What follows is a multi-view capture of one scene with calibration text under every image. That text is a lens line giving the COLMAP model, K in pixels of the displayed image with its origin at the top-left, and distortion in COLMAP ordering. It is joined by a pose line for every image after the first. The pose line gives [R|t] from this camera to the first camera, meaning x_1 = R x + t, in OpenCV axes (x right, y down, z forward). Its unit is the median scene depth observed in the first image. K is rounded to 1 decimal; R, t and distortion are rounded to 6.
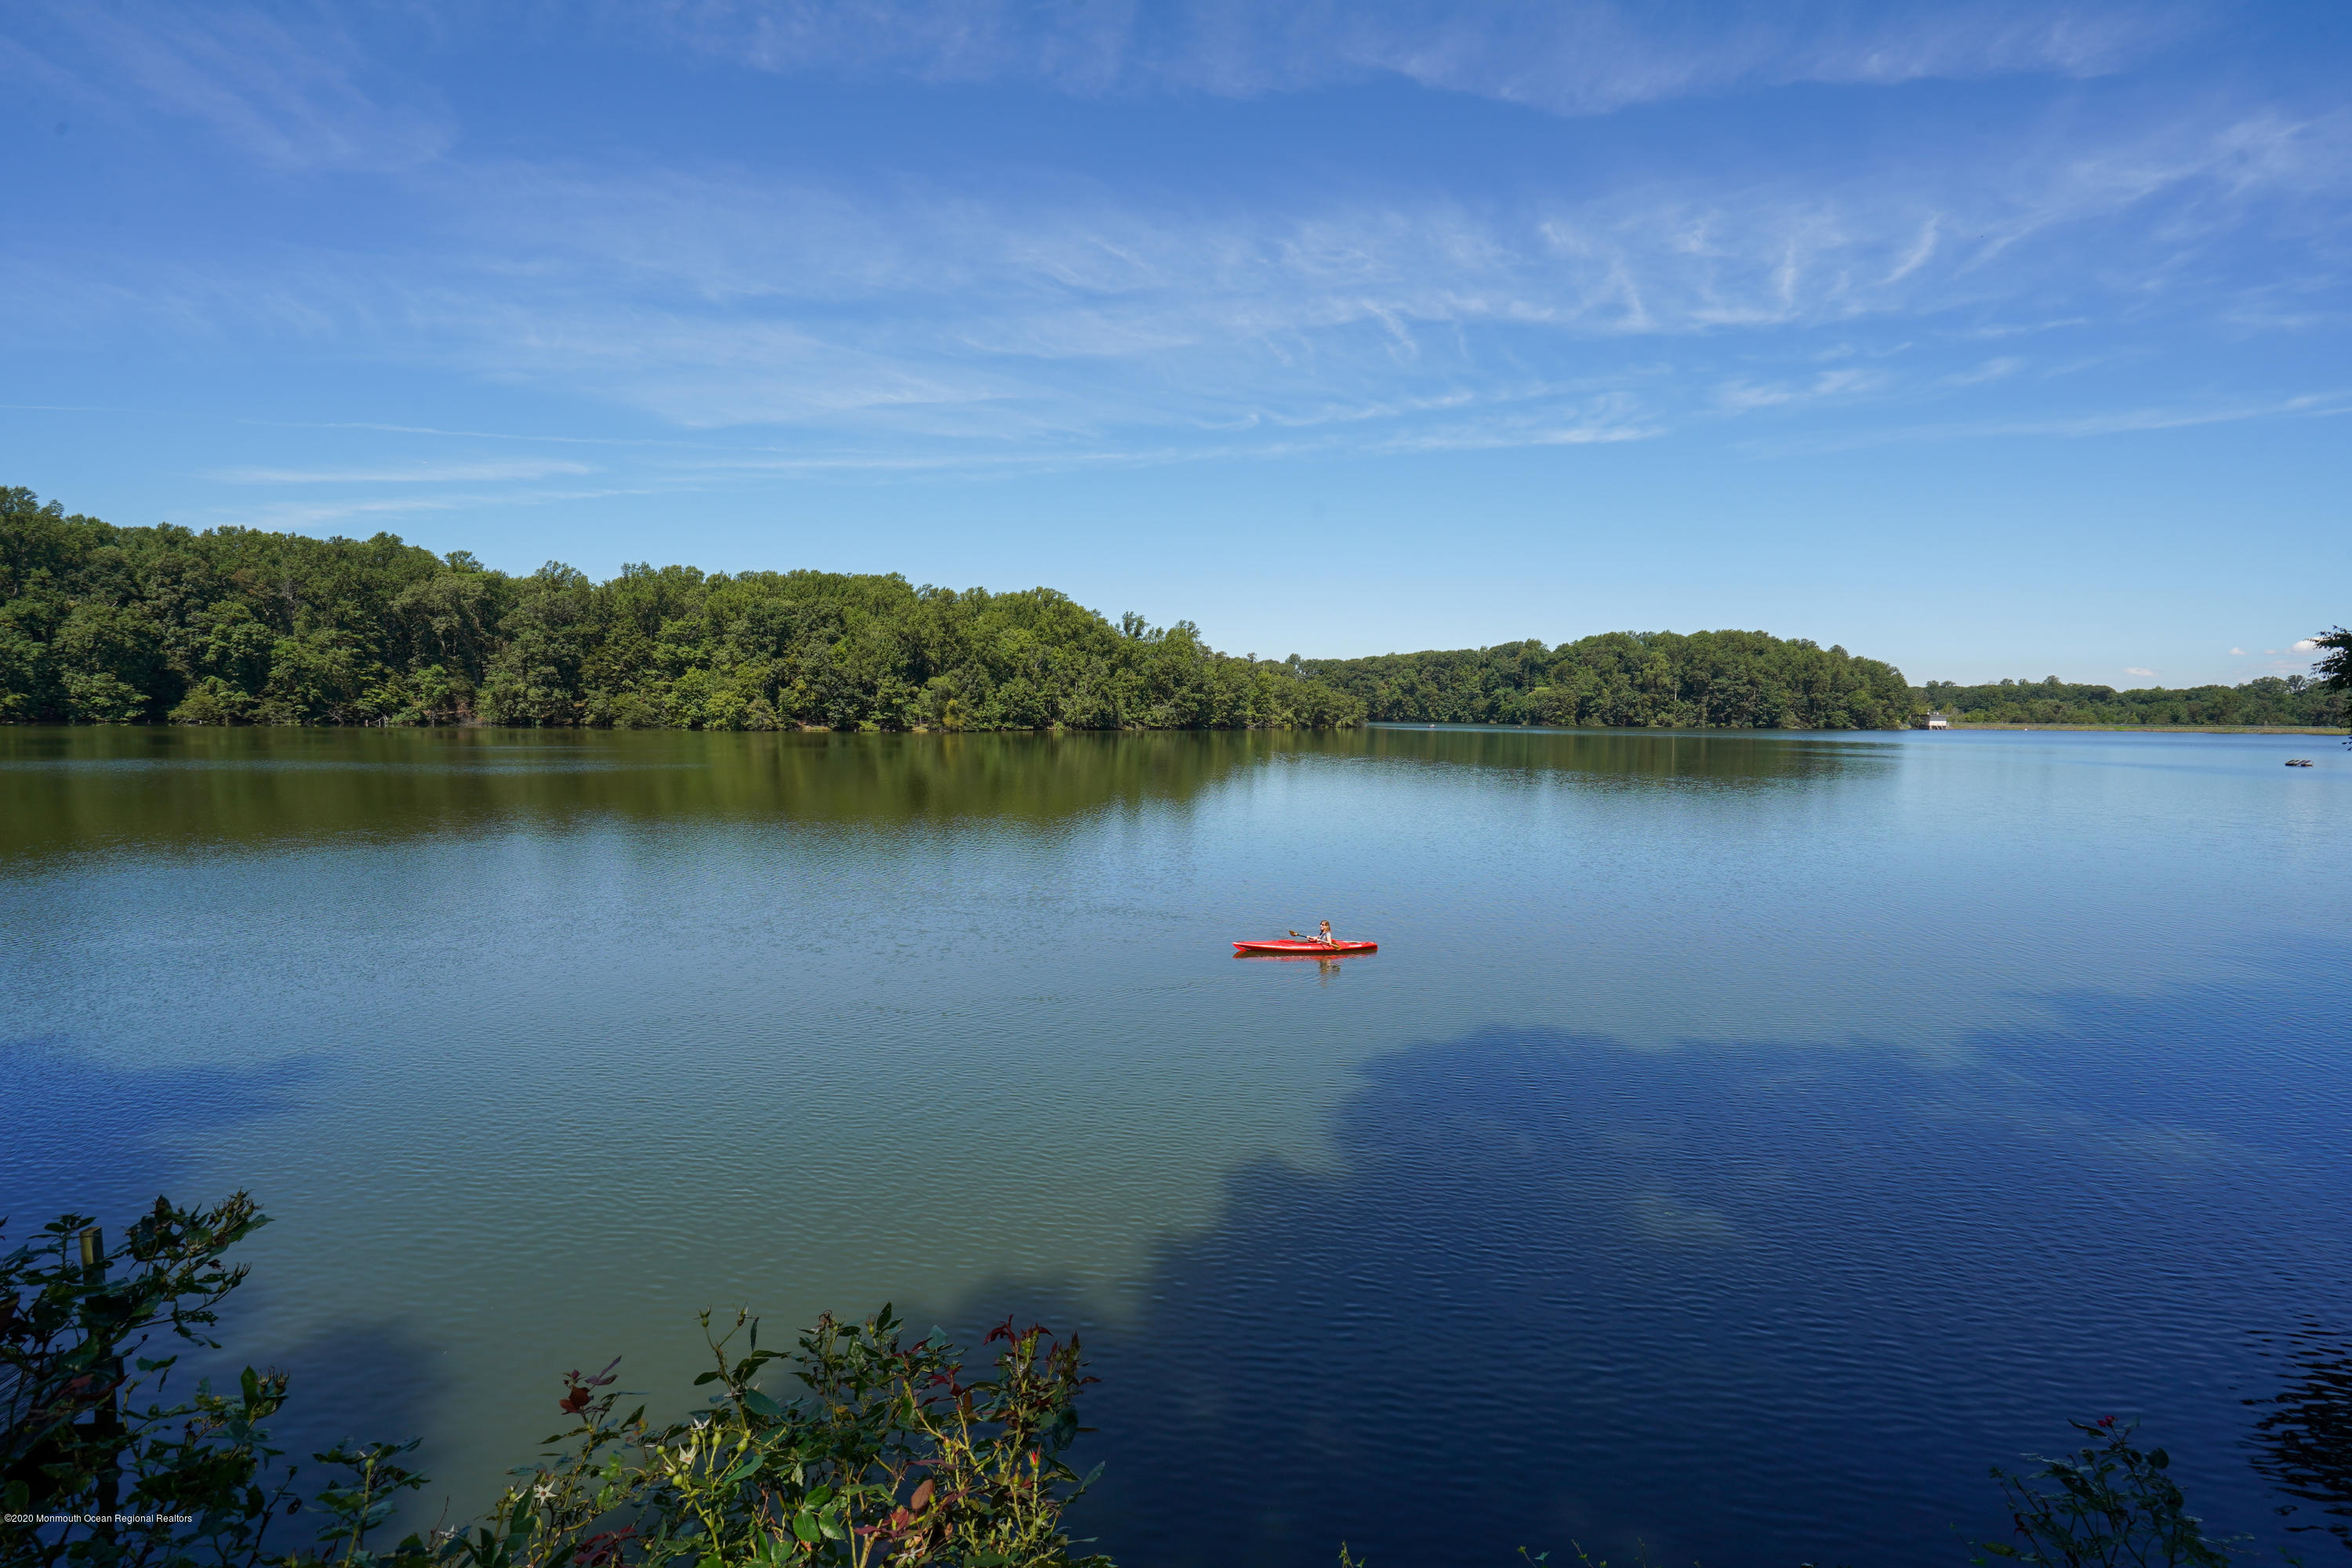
lens RADIAL K [[1089.9, 0, 1176.0], [0, 1089.9, 784.0], [0, 0, 1]] dist [0.003538, 0.000148]
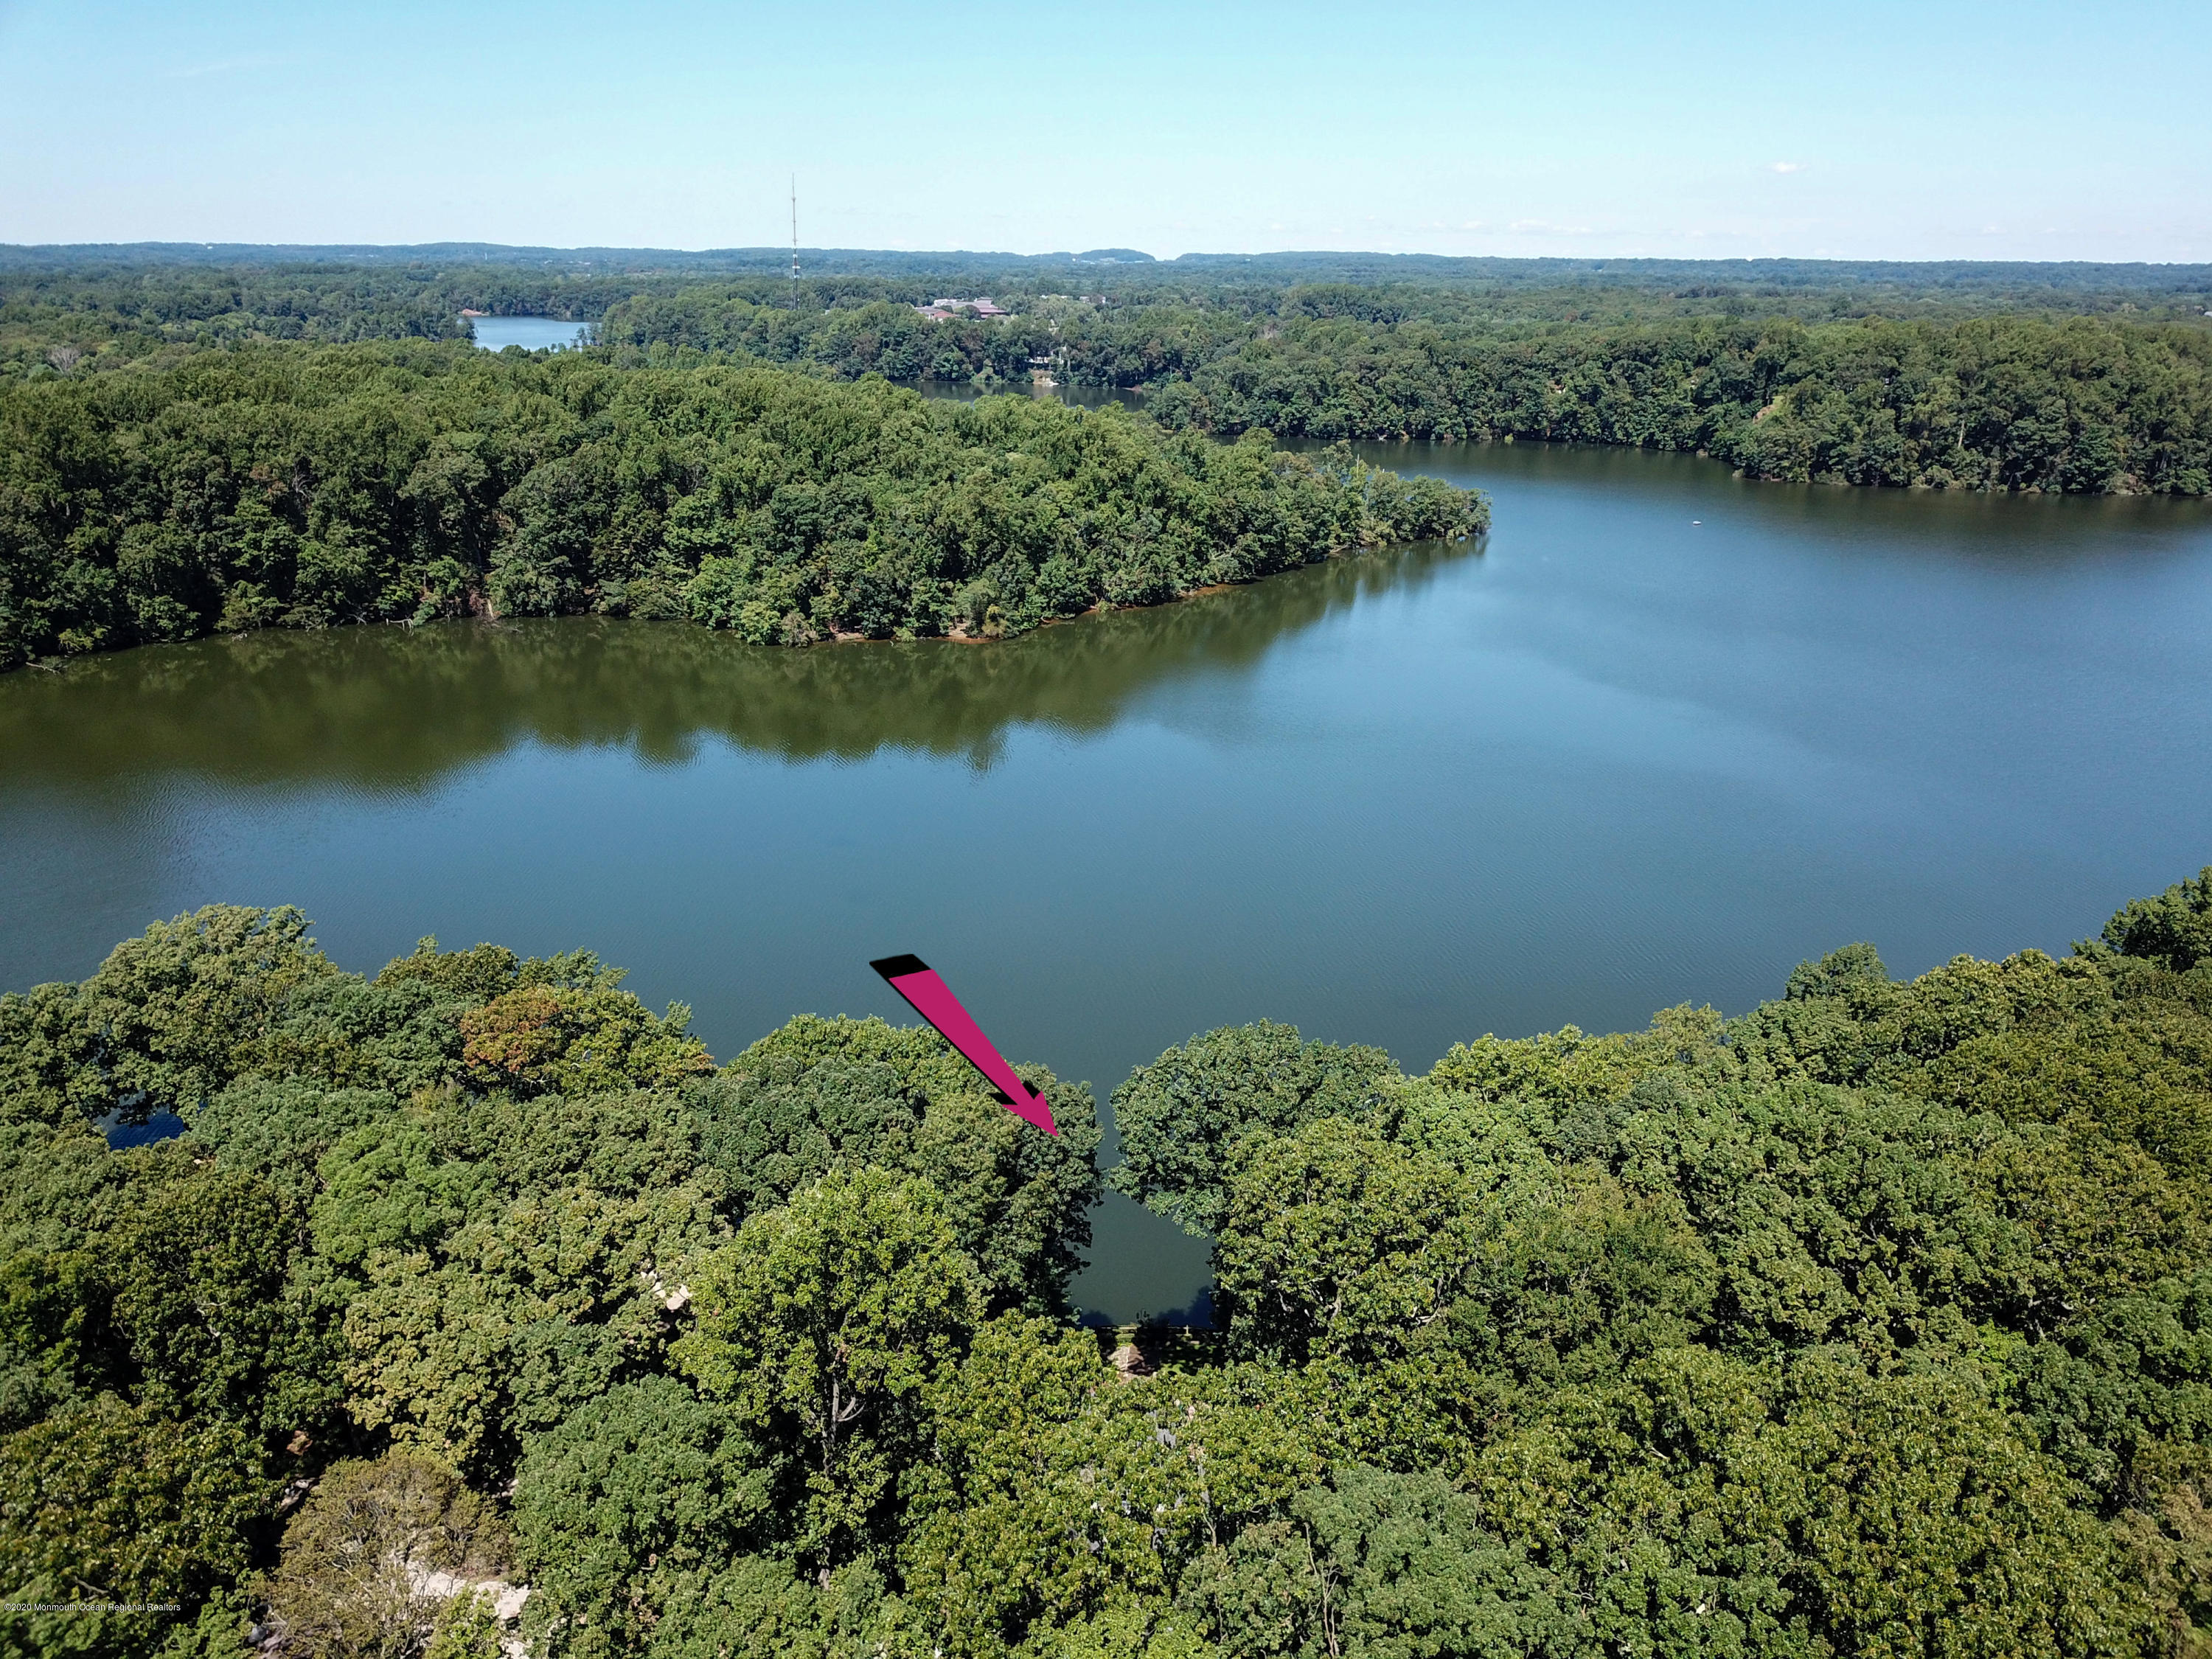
lens RADIAL K [[1706.9, 0, 1106.0], [0, 1706.9, 829.5], [0, 0, 1]] dist [0.081040, -0.138640]
pose [[0.996248, 0.033487, -0.079798, 0.012059], [-0.012338, 0.967641, 0.252028, -0.244464], [0.085655, -0.250098, 0.964424, -0.409269]]
